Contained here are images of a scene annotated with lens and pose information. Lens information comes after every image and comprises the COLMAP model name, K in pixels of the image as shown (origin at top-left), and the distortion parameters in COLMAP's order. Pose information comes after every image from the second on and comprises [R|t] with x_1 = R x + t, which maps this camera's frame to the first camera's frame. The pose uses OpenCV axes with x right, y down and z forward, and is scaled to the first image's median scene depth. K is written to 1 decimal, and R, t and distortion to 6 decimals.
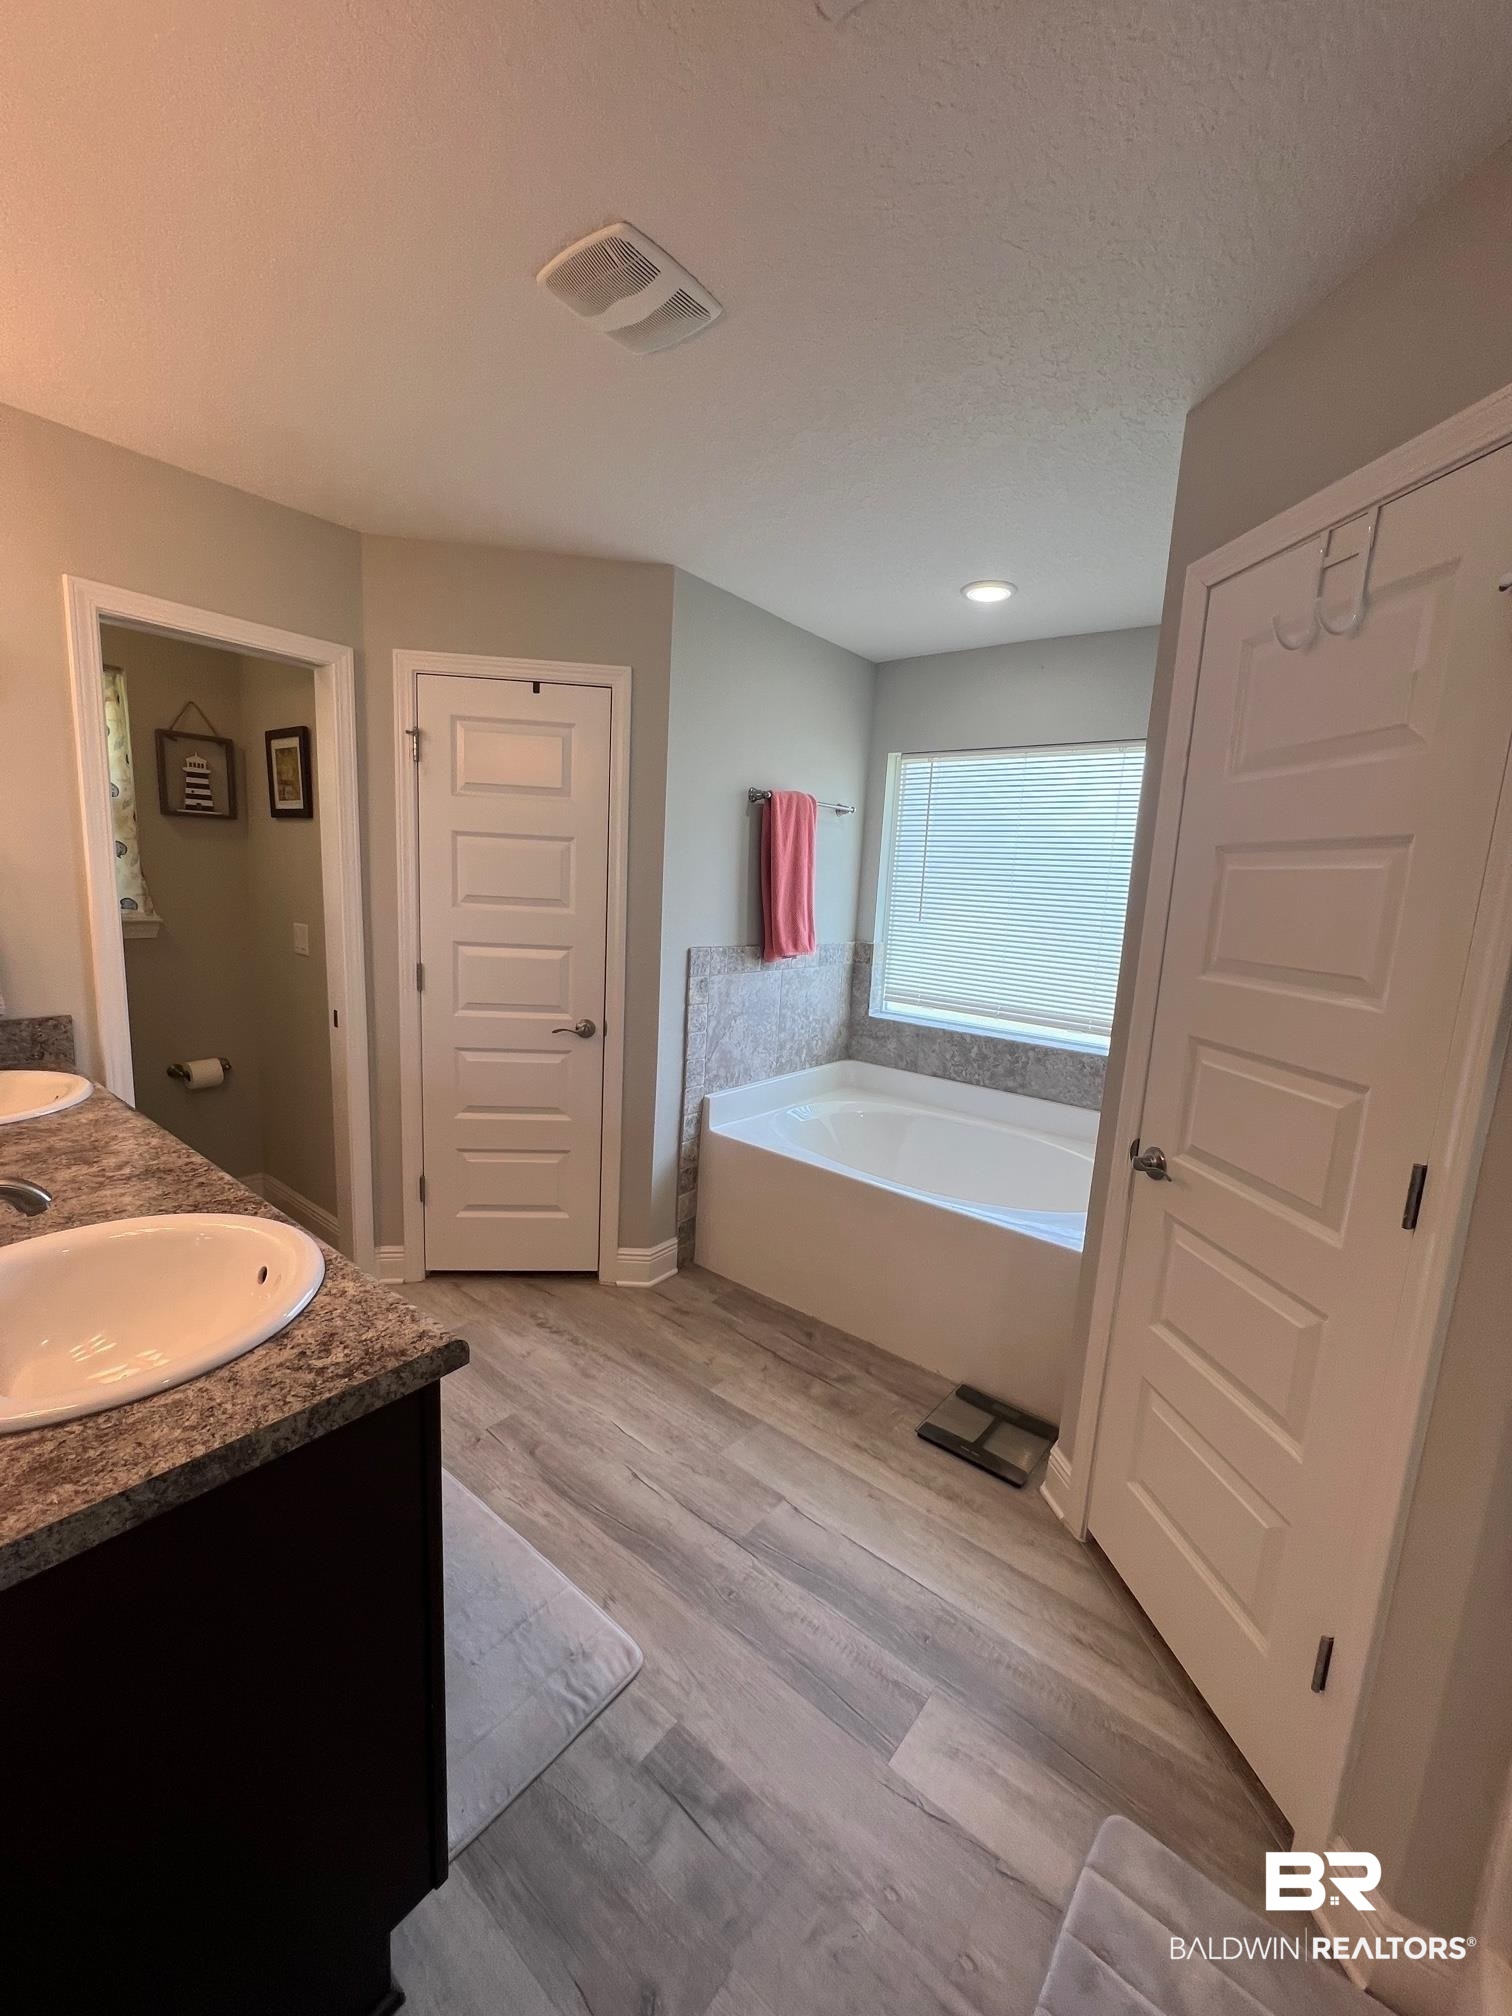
lens RADIAL K [[801.5, 0, 757.0], [0, 801.5, 1008.8], [0, 0, 1]] dist [0.002355, -0.000001]
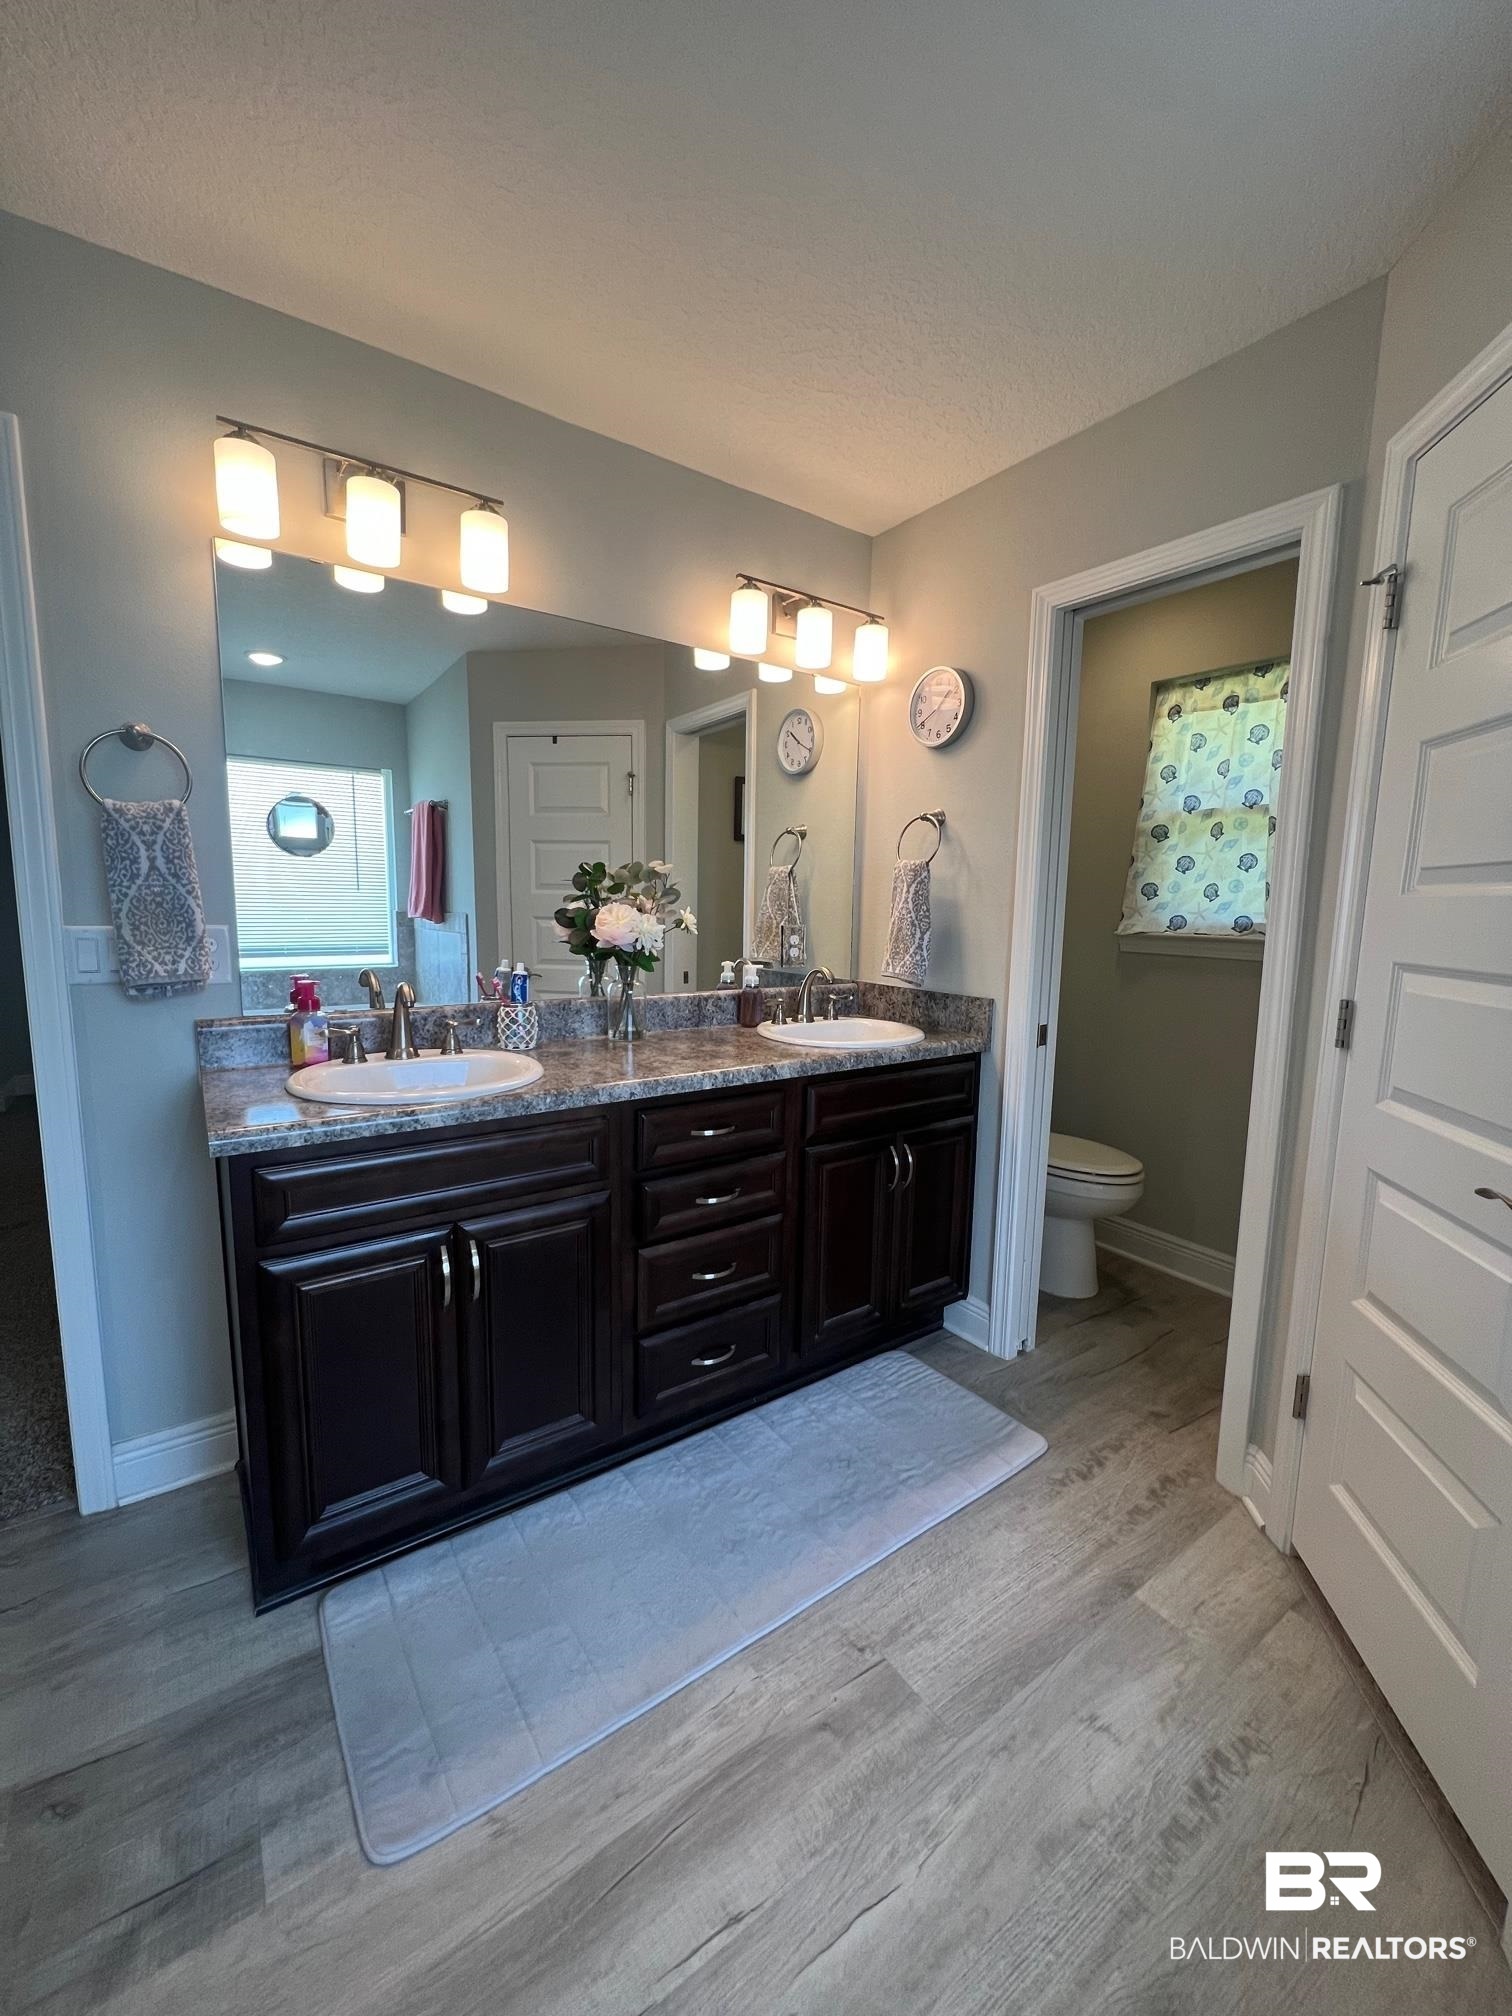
lens RADIAL K [[801.5, 0, 757.0], [0, 801.5, 1008.2], [0, 0, 1]] dist [0.002355, -0.000001]
pose [[-0.273068, 0.075960, -0.958991, 0.297506], [-0.183748, 0.974405, 0.129503, -0.064797], [0.944283, 0.211576, -0.252122, 1.010128]]
